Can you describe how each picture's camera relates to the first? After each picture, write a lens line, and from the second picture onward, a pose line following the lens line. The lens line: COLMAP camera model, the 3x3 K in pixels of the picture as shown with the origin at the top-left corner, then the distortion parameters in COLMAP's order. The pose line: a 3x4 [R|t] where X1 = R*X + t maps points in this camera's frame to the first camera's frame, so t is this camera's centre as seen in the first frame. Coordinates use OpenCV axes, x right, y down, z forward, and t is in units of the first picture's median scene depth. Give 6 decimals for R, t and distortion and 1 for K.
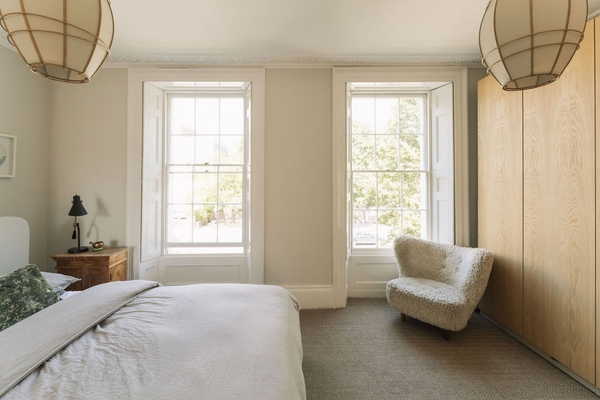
lens RADIAL K [[252.1, 0, 290.5], [0, 252.1, 180.7], [0, 0, 1]] dist [0.000407, 0.000694]
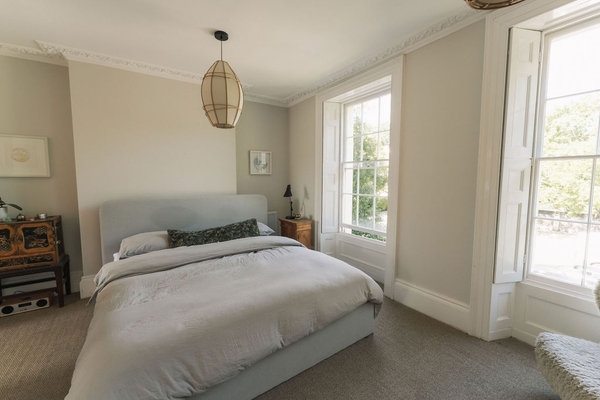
lens RADIAL K [[252.1, 0, 307.2], [0, 252.1, 197.5], [0, 0, 1]] dist [0.000407, 0.000694]
pose [[0.559083, 0.066701, -0.826424, 0.512274], [0.010754, 0.996092, 0.087670, -0.002059], [0.829042, -0.057902, 0.556181, 0.150417]]
